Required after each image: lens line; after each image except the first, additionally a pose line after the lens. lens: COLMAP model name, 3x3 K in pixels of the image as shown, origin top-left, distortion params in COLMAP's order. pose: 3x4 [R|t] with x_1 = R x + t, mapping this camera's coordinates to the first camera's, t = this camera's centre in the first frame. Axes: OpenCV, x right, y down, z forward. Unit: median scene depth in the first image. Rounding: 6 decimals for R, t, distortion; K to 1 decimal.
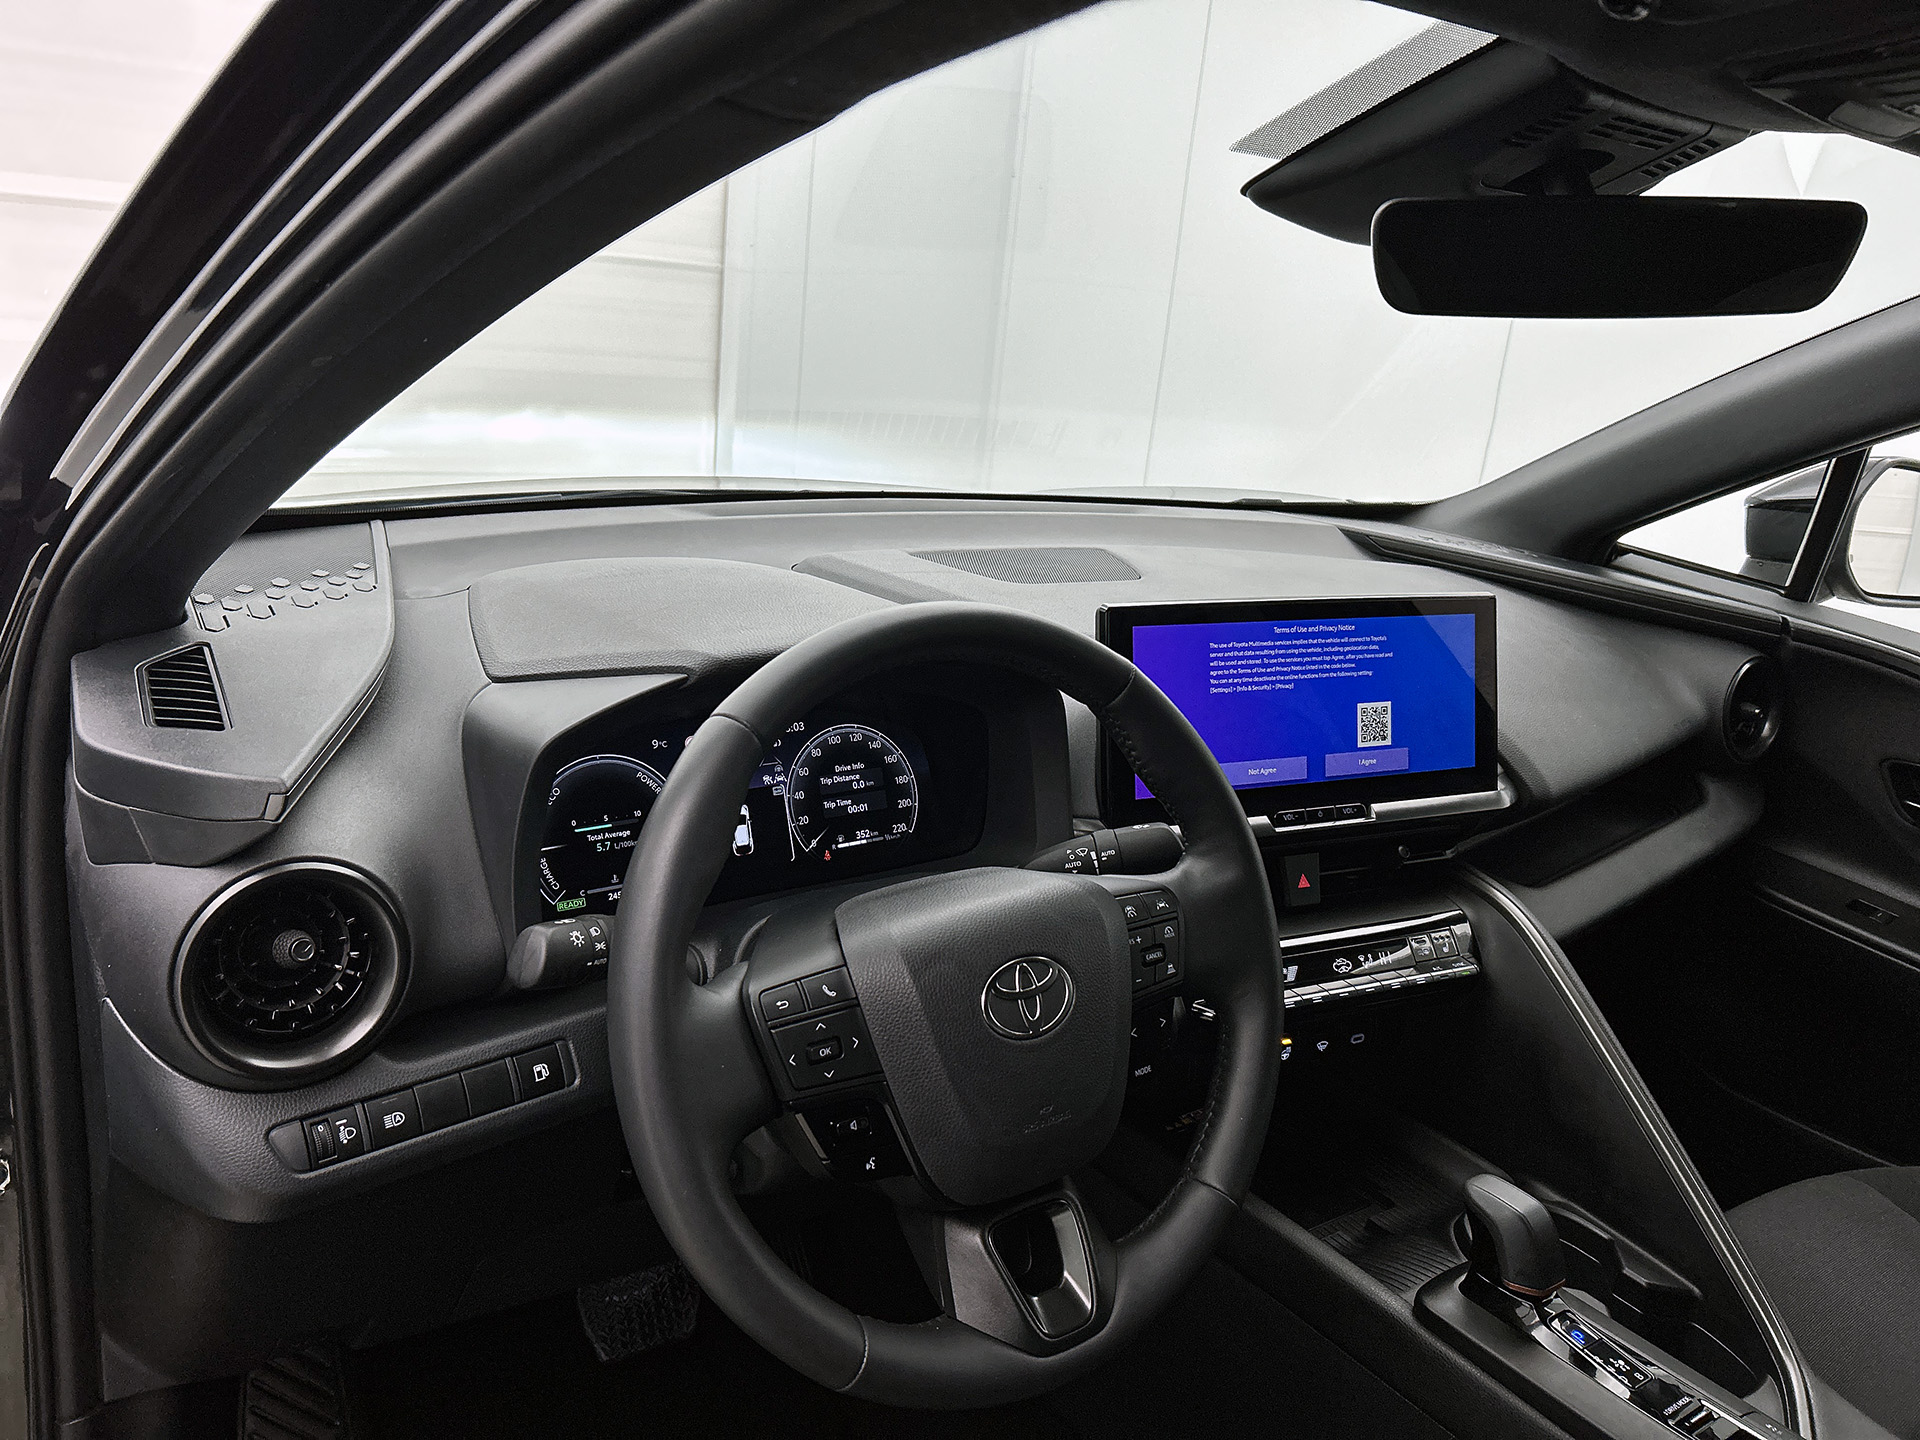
lens RADIAL K [[1477.2, 0, 971.1], [0, 1477.2, 713.7], [0, 0, 1]] dist [0.050361, -0.051154]
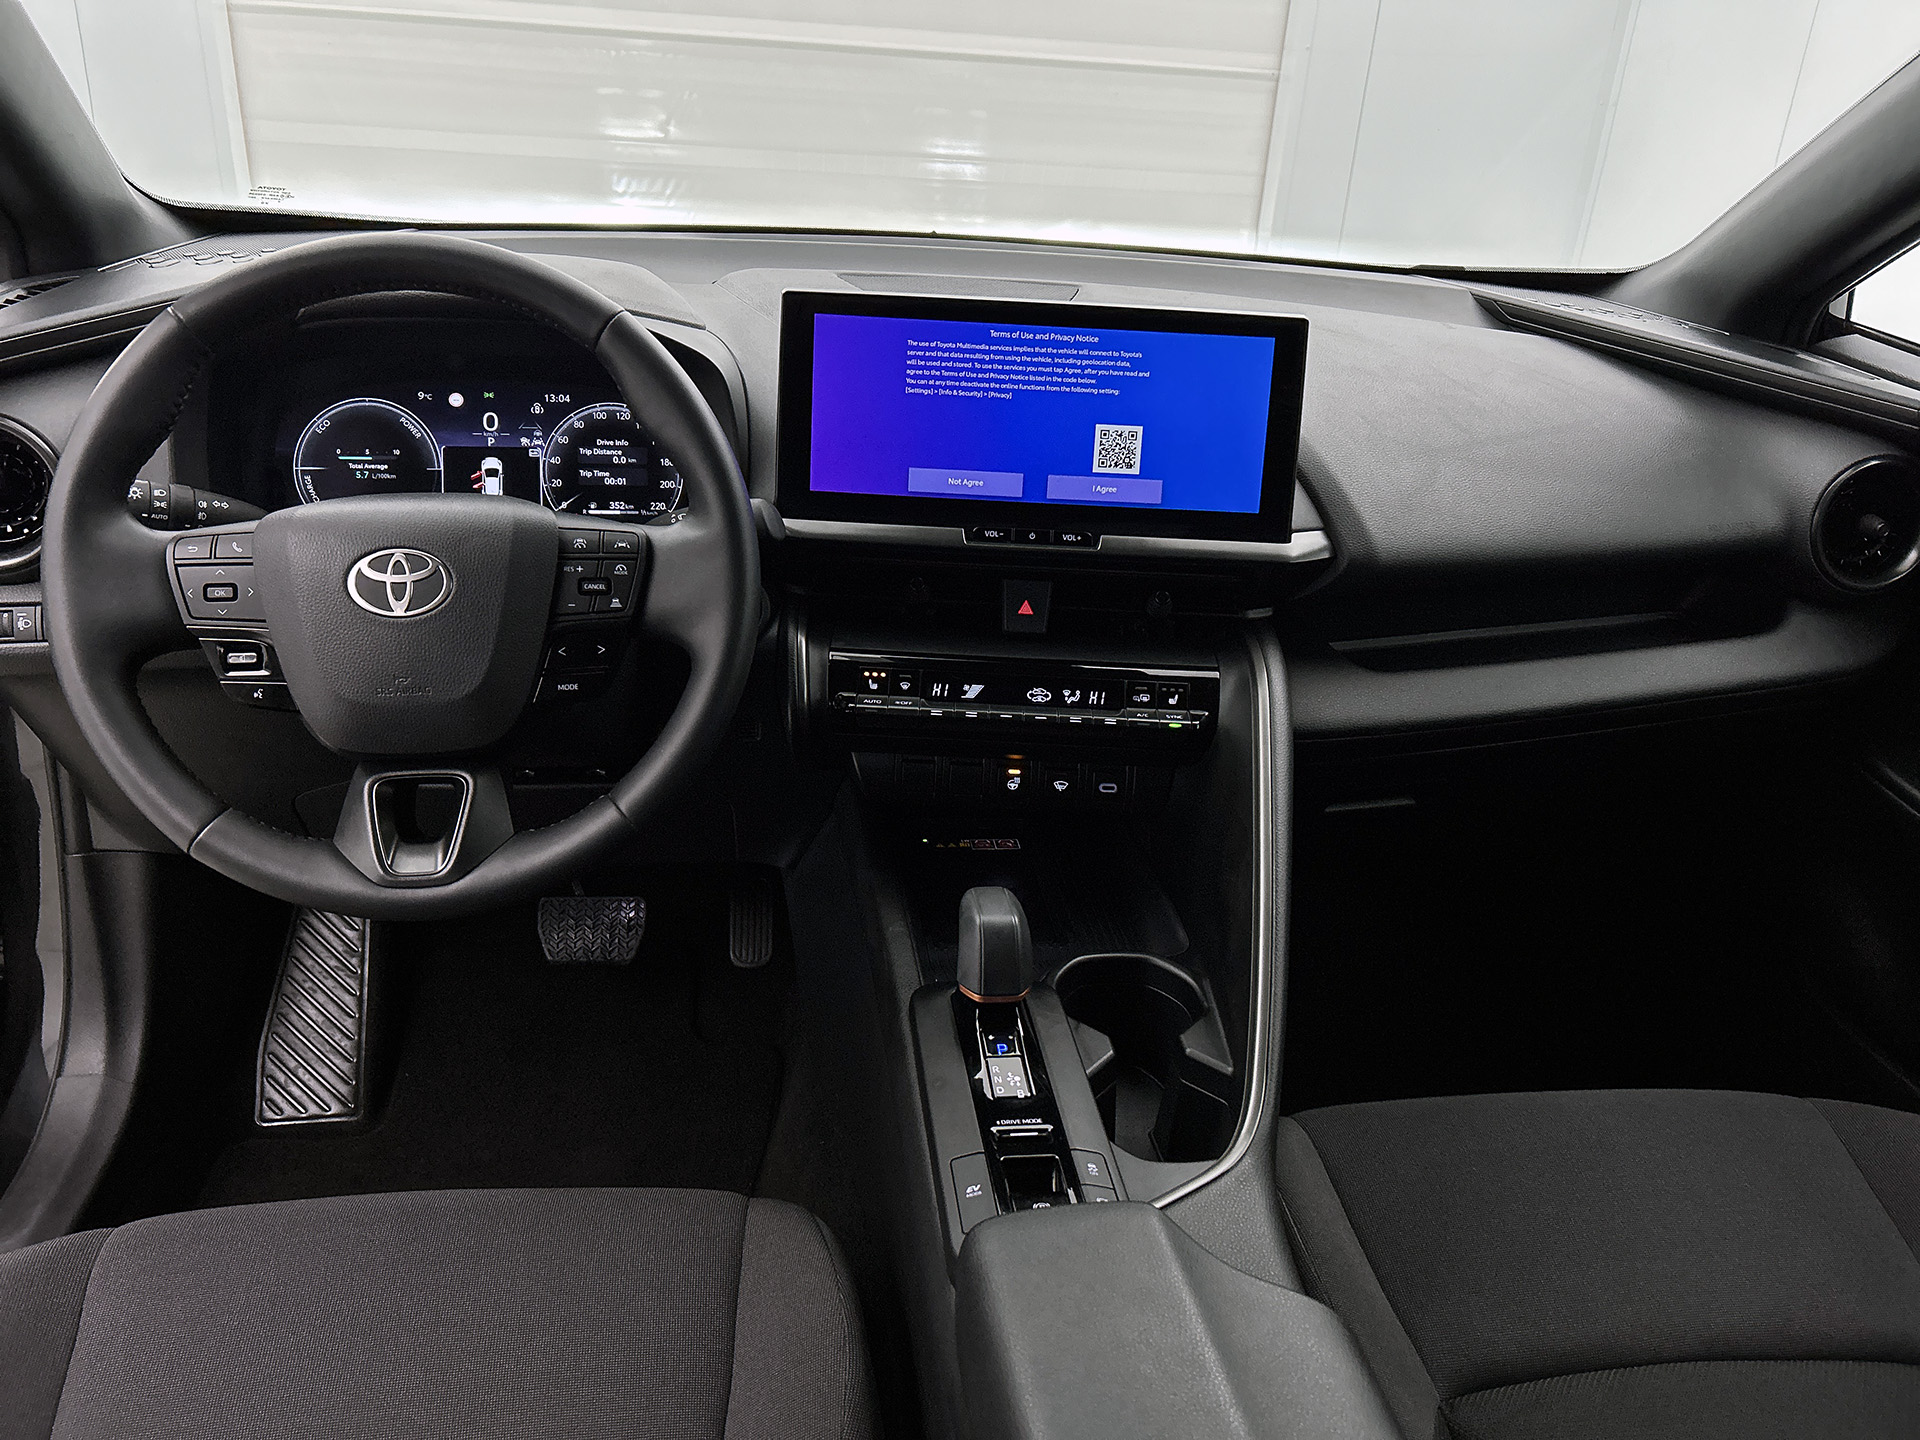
lens RADIAL K [[1477.2, 0, 960.9], [0, 1477.2, 732.2], [0, 0, 1]] dist [0.050361, -0.051154]
pose [[0.883435, 0.154511, -0.442346, 0.657794], [-0.108164, 0.985816, 0.128324, 0.077651], [0.455899, -0.065520, 0.887617, 0.121744]]
